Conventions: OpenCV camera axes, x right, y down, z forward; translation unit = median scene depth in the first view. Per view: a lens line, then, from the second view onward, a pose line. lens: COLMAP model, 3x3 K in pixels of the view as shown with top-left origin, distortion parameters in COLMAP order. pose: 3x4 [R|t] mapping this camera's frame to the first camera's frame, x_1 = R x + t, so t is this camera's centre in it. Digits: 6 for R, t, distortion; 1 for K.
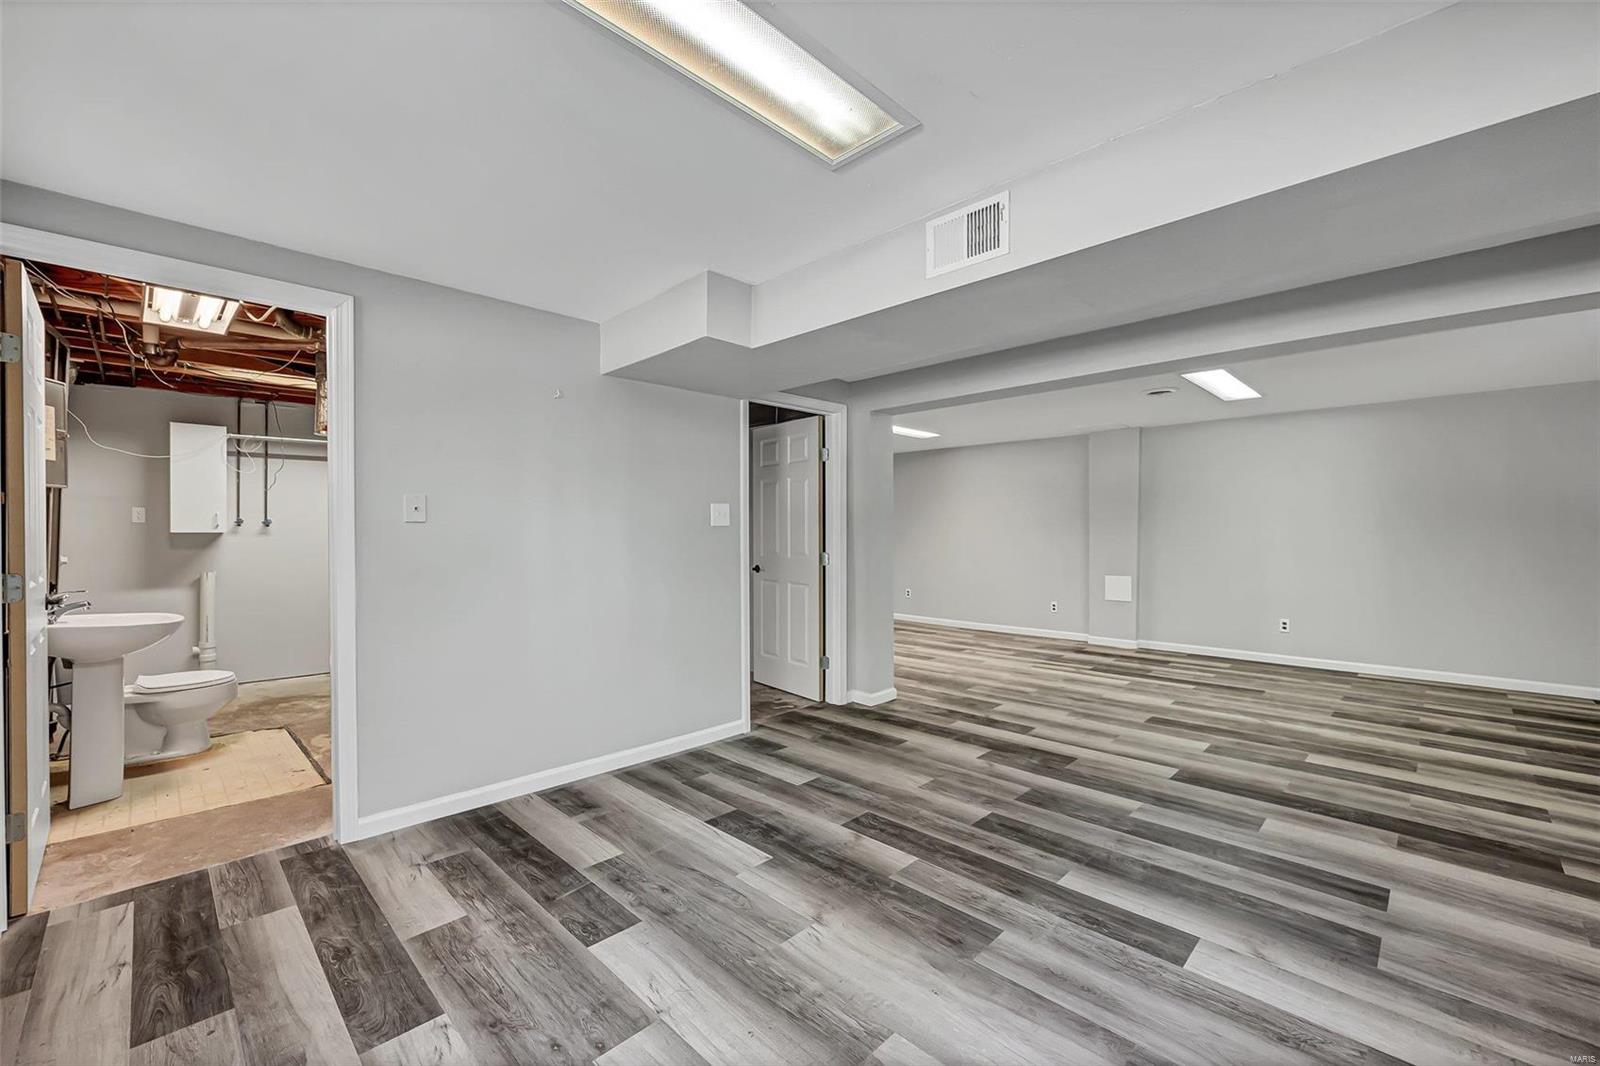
lens RADIAL K [[654.9, 0, 789.0], [0, 654.9, 532.1], [0, 0, 1]] dist [0.000428, 0.000151]
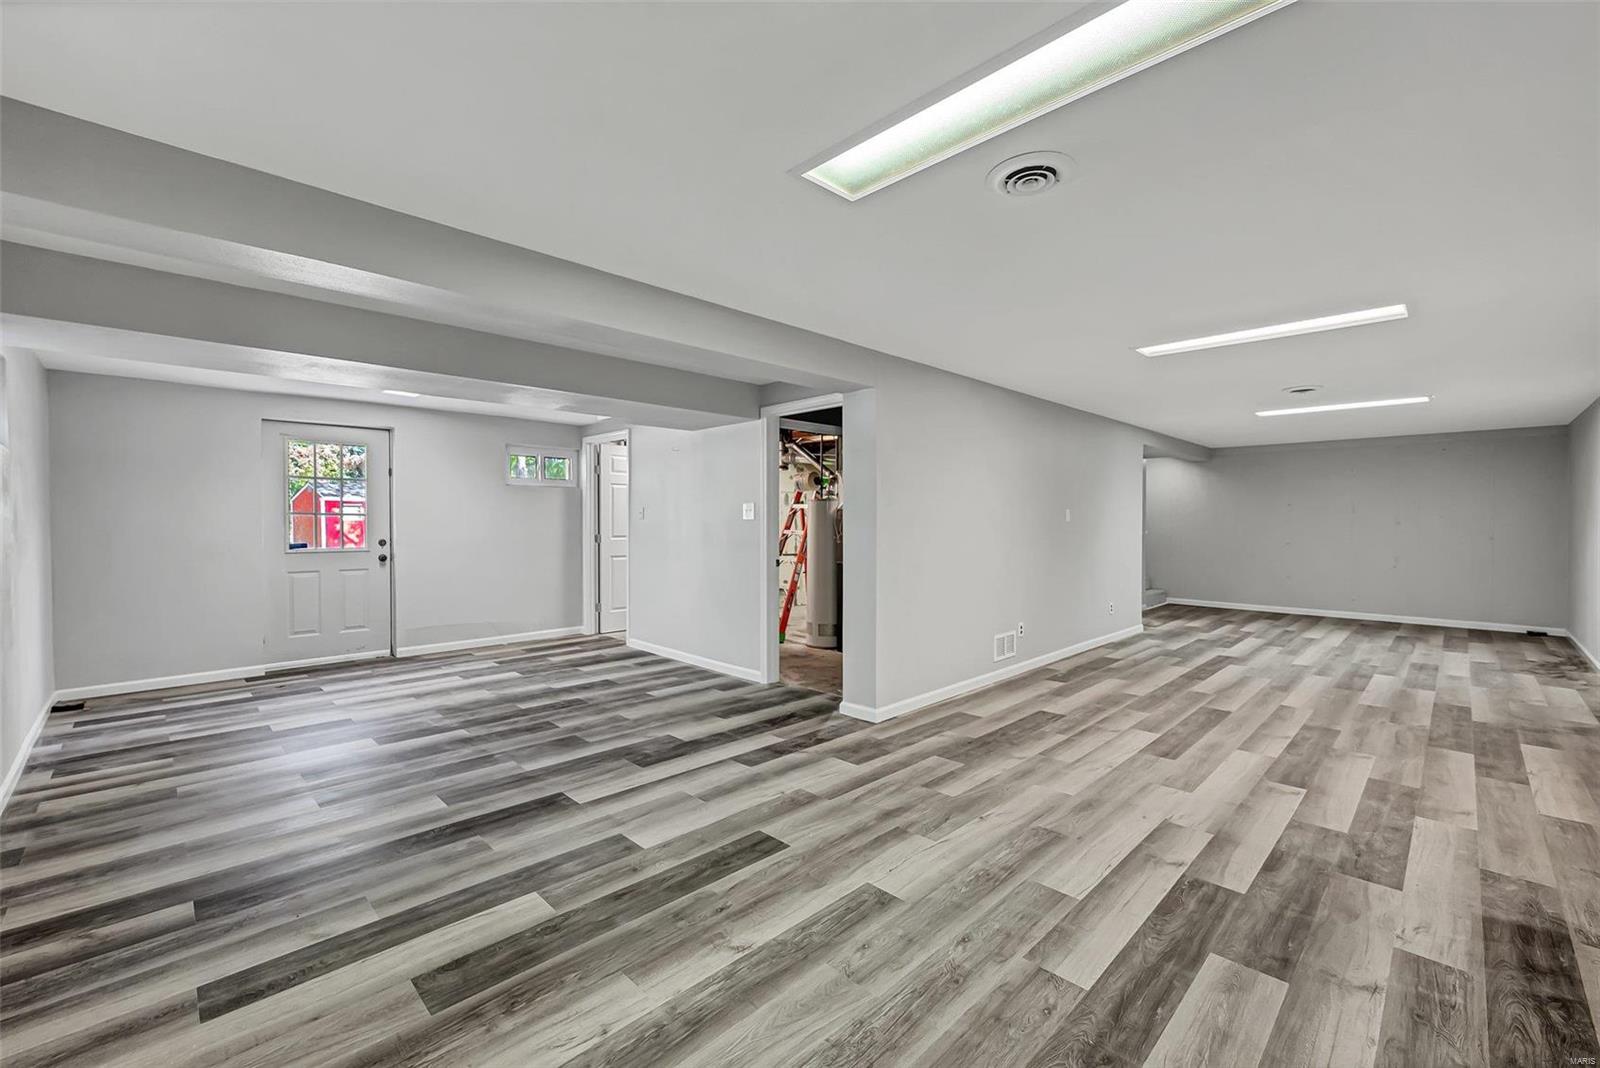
lens RADIAL K [[654.9, 0, 789.0], [0, 654.9, 533.1], [0, 0, 1]] dist [0.000428, 0.000151]
pose [[-0.007851, 0.018915, -0.999790, 1.443491], [-0.005017, 0.999808, 0.018955, -0.011987], [0.999957, 0.005165, -0.007755, 1.274875]]
